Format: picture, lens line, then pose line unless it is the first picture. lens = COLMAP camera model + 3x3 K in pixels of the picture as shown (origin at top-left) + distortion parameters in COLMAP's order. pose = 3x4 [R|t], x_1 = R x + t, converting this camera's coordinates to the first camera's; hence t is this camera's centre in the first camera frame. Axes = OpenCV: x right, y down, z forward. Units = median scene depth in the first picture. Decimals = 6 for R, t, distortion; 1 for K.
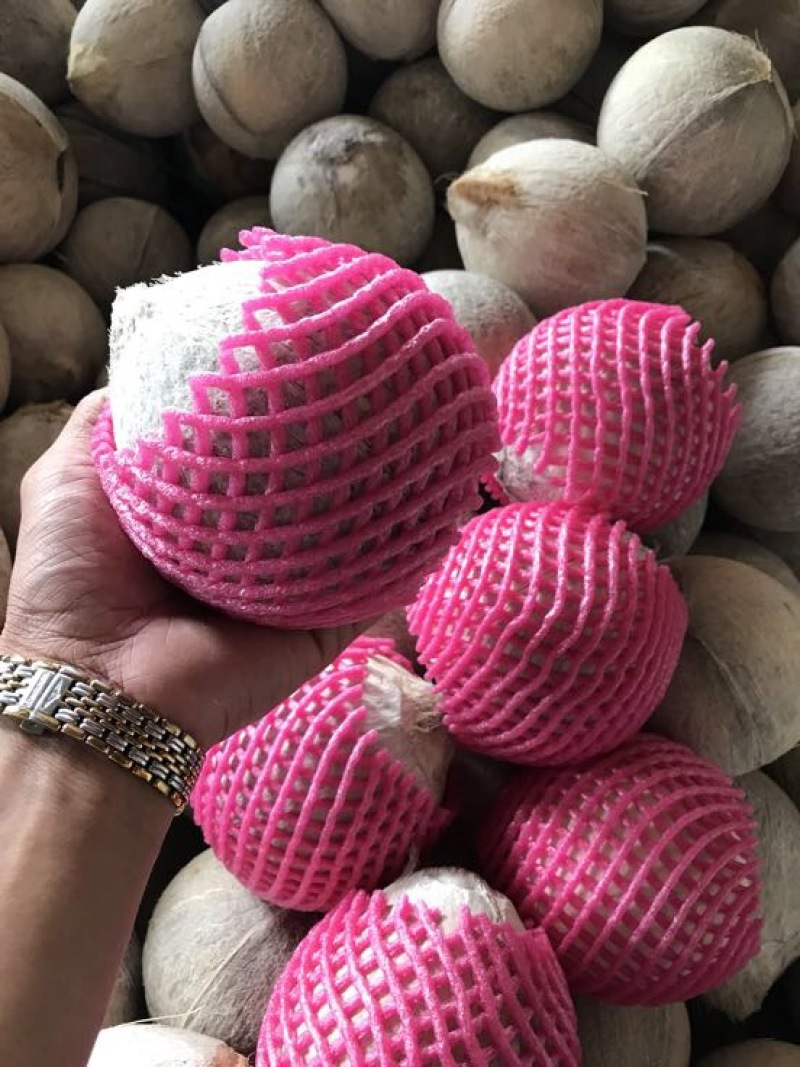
lens RADIAL K [[887.6, 0, 398.8], [0, 887.6, 511.5], [0, 0, 1]] dist [0.002092, -0.007477]
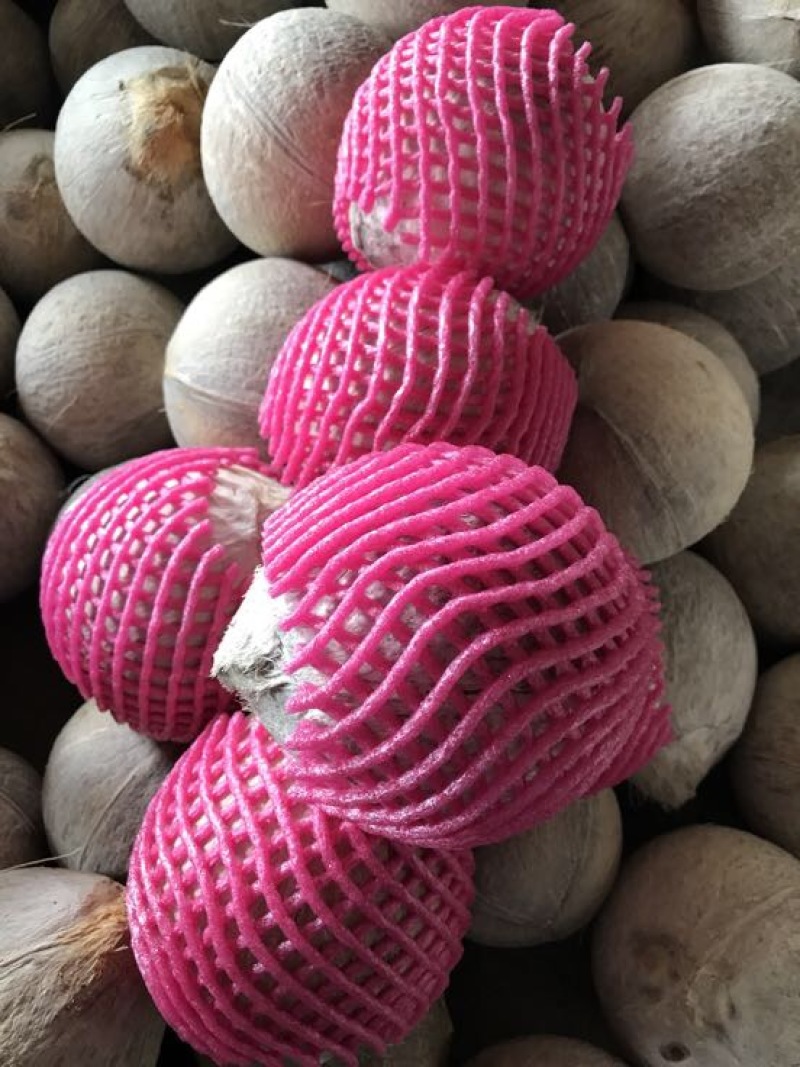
lens RADIAL K [[892.6, 0, 402.7], [0, 892.6, 514.1], [0, 0, 1]] dist [-0.001326, -0.000135]
pose [[0.994879, -0.097536, -0.026515, 0.174614], [0.100660, 0.979842, 0.172560, 0.077988], [0.009150, -0.174345, 0.984642, 0.122665]]
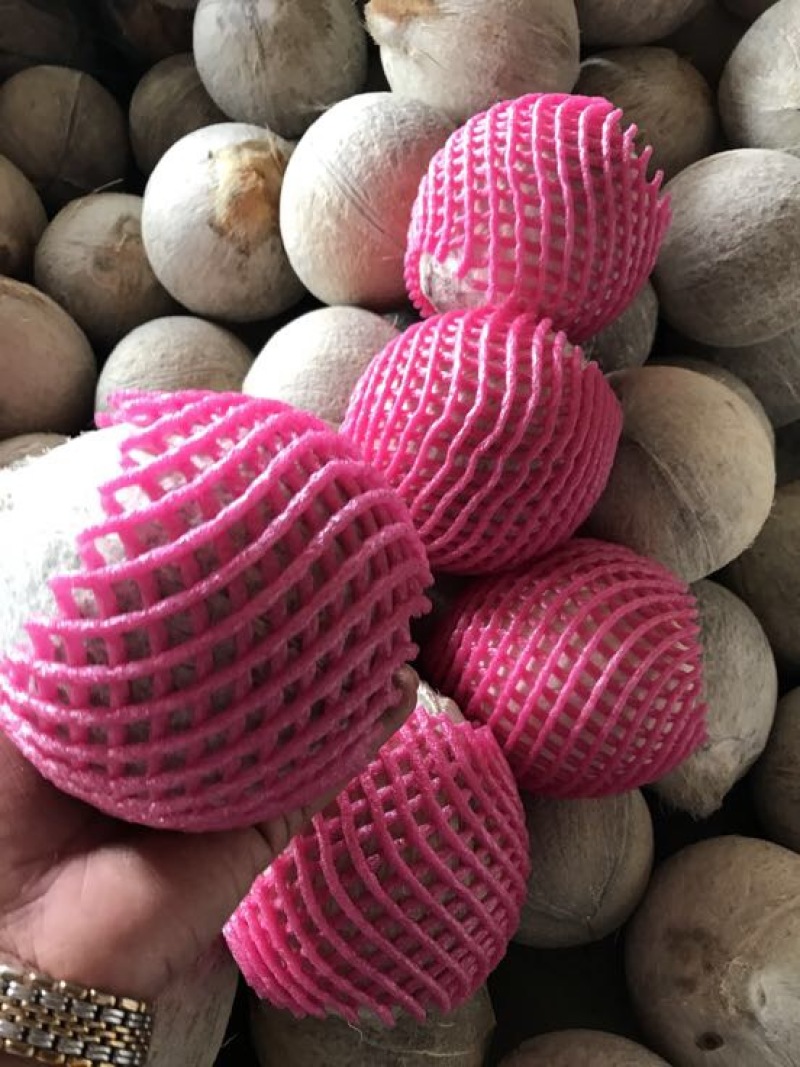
lens RADIAL K [[887.6, 0, 398.8], [0, 887.6, 511.5], [0, 0, 1]] dist [0.002092, -0.007477]
pose [[0.997137, -0.073223, -0.018859, 0.094301], [0.074607, 0.993325, 0.087973, 0.124677], [0.012291, -0.089128, 0.995944, 0.010835]]
